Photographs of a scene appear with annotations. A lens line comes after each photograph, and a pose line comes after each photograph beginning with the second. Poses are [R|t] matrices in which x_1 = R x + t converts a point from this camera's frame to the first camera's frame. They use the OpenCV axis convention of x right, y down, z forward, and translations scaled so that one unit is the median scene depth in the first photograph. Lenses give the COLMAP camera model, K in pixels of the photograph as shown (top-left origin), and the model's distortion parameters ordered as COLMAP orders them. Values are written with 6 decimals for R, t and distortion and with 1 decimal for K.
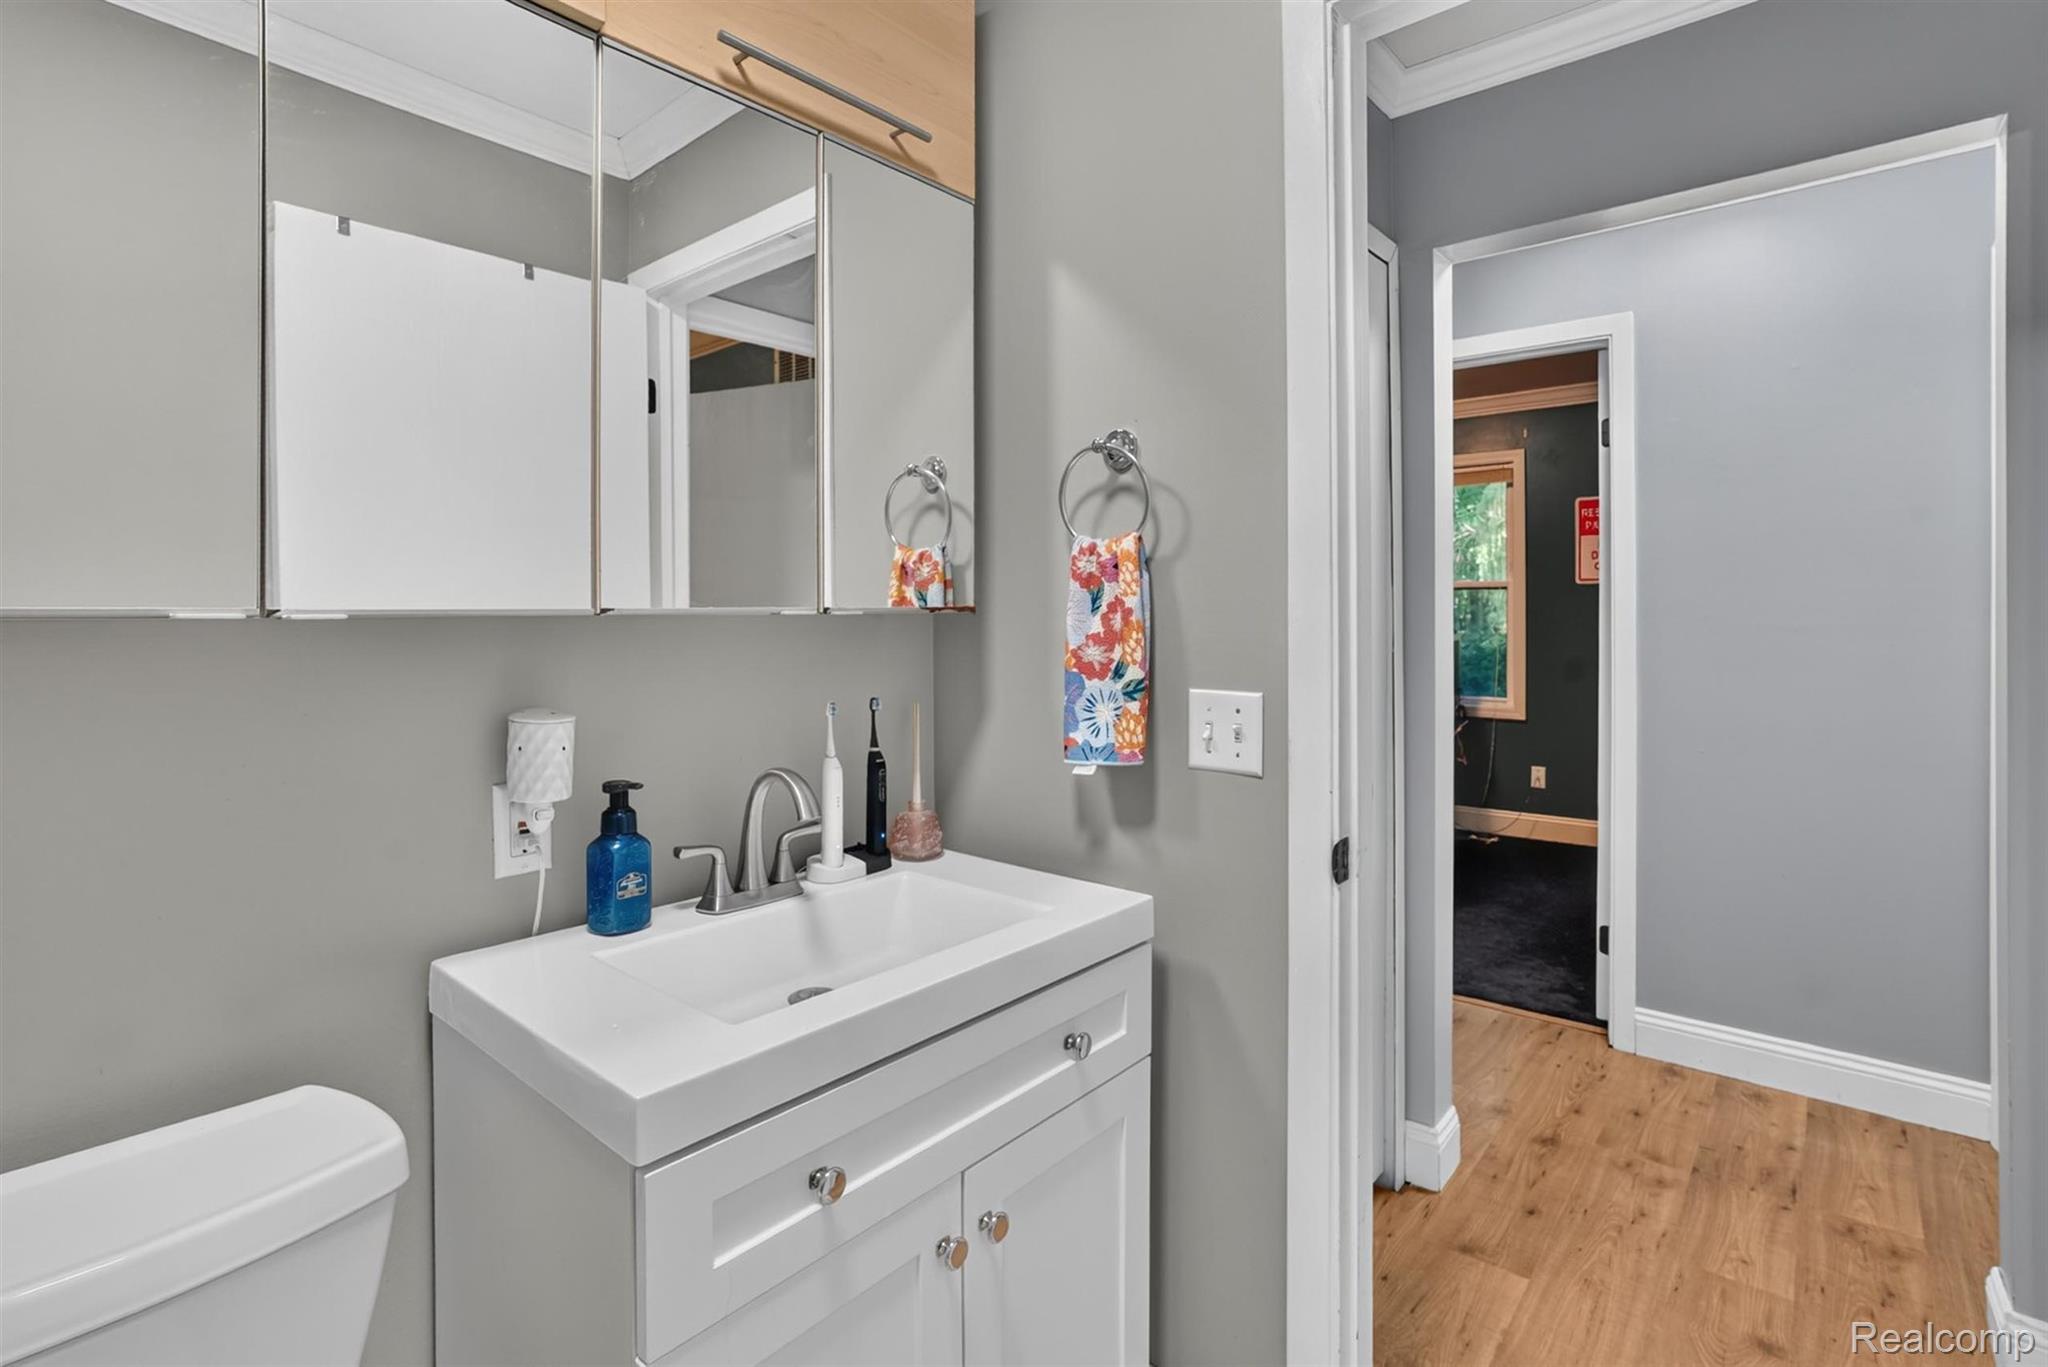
lens RADIAL K [[969.9, 0, 1019.3], [0, 969.9, 615.7], [0, 0, 1]] dist [0.000801, 0.000058]
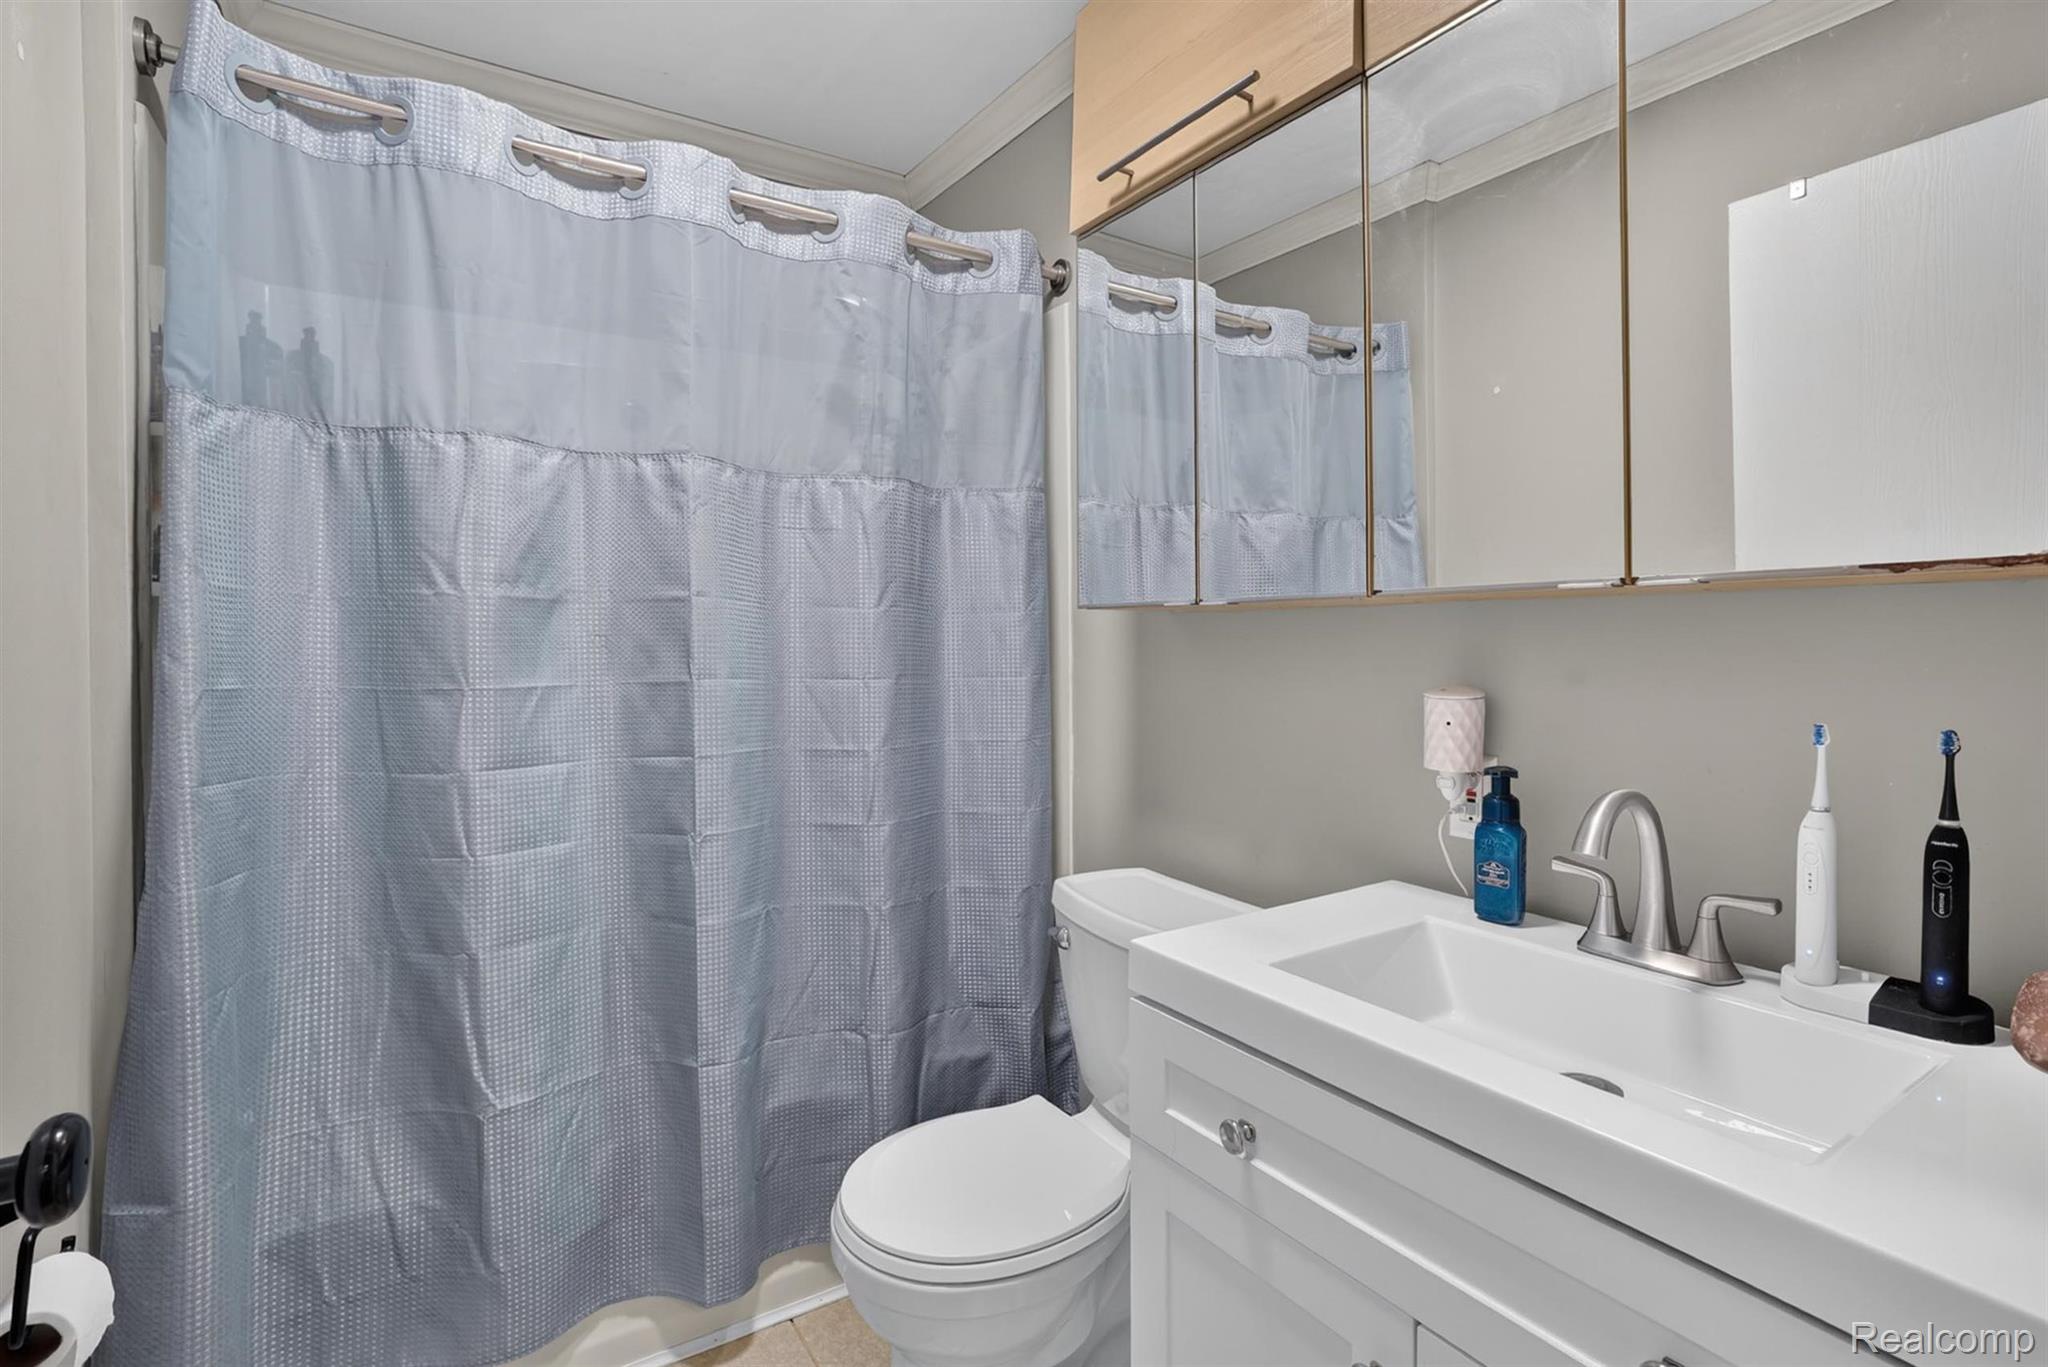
lens RADIAL K [[972.9, 0, 1021.1], [0, 972.9, 597.9], [0, 0, 1]] dist [-0.036397, -0.000031]
pose [[-0.270711, -0.031993, -0.962129, 0.657866], [-0.001572, 0.999461, -0.032792, 0.033809], [0.962659, -0.007364, -0.270615, 0.800263]]
